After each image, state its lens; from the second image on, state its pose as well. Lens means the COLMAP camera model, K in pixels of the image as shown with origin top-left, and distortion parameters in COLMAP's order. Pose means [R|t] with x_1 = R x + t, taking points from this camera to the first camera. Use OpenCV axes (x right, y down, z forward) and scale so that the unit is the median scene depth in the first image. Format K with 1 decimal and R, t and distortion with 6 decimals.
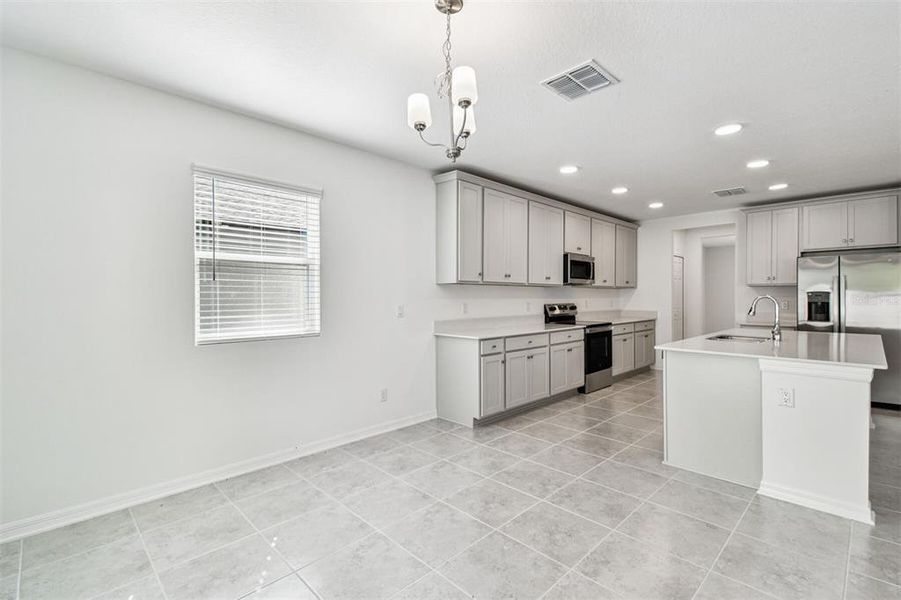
lens RADIAL K [[420.4, 0, 450.9], [0, 420.4, 294.1], [0, 0, 1]] dist [0.040075, -0.001402]
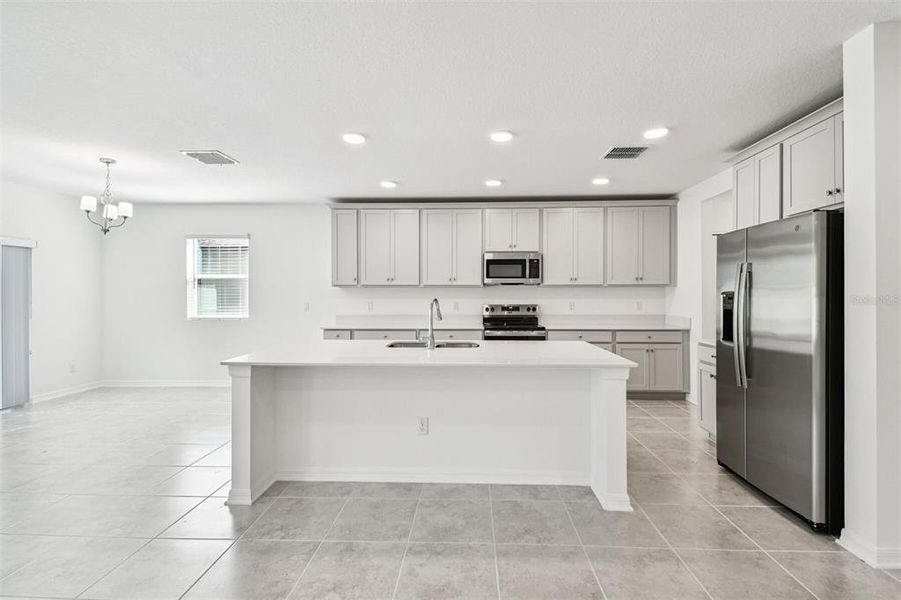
lens RADIAL K [[405.3, 0, 458.2], [0, 405.3, 295.6], [0, 0, 1]] dist [0.027400, -0.010956]
pose [[0.678893, 0.002932, -0.734231, 1.163544], [0.003606, 0.999967, 0.007328, -0.006044], [0.734228, -0.007622, 0.678860, 0.397025]]
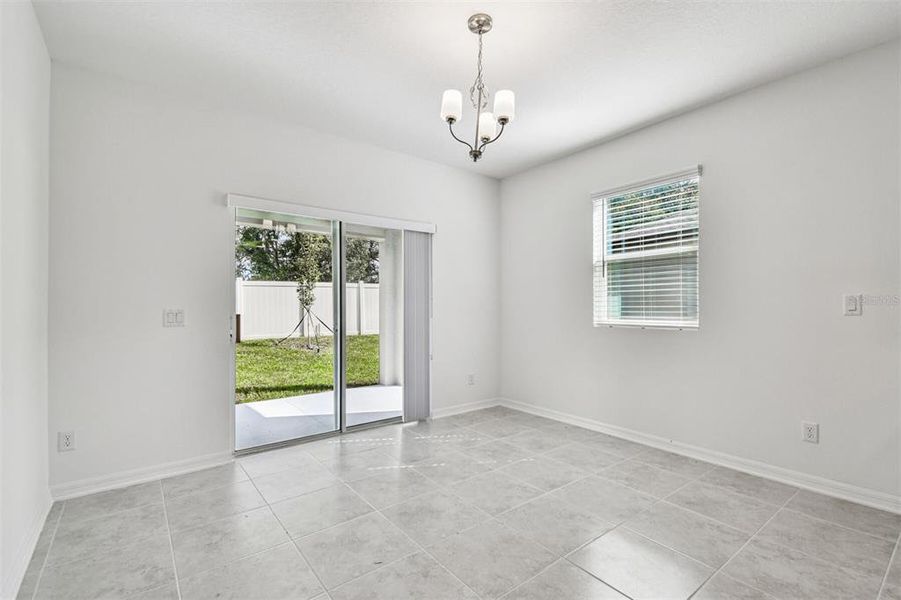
lens RADIAL K [[405.3, 0, 452.3], [0, 405.3, 306.3], [0, 0, 1]] dist [0.027400, -0.010956]
pose [[-0.139489, -0.001286, -0.990223, 0.484926], [0.006880, 0.999974, -0.002268, 0.036204], [0.990200, -0.007129, -0.139477, 0.477753]]
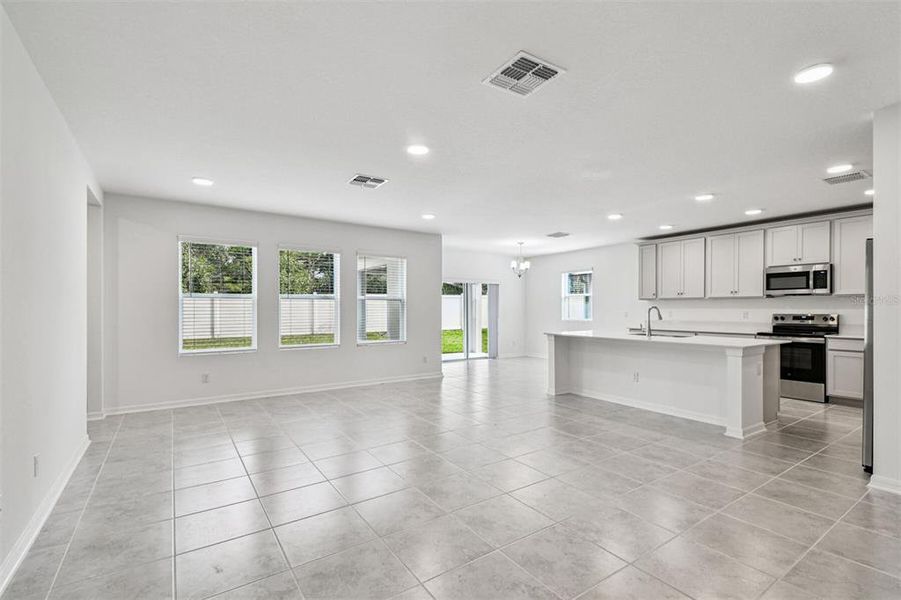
lens RADIAL K [[405.3, 0, 455.3], [0, 405.3, 310.4], [0, 0, 1]] dist [0.027400, -0.010956]
pose [[-0.194502, 0.004335, -0.980893, 1.882981], [0.005008, 0.999982, 0.003426, 0.008811], [0.980889, -0.004246, -0.194520, 0.512196]]
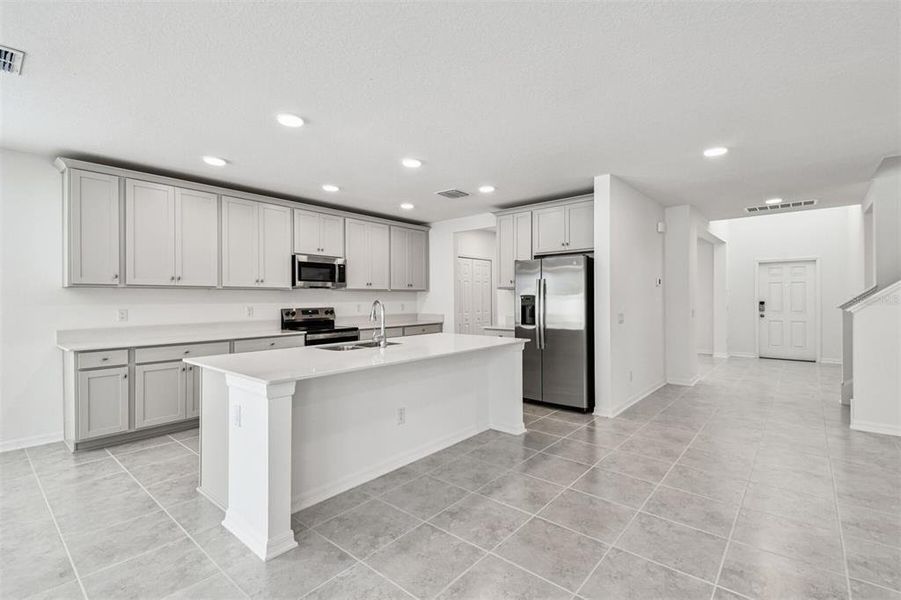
lens RADIAL K [[405.3, 0, 454.6], [0, 405.3, 305.9], [0, 0, 1]] dist [0.027400, -0.010956]
pose [[0.996777, -0.004334, 0.080106, 0.699245], [0.002438, 0.999715, 0.023747, -0.004115], [-0.080186, -0.023475, 0.996503, 0.085498]]
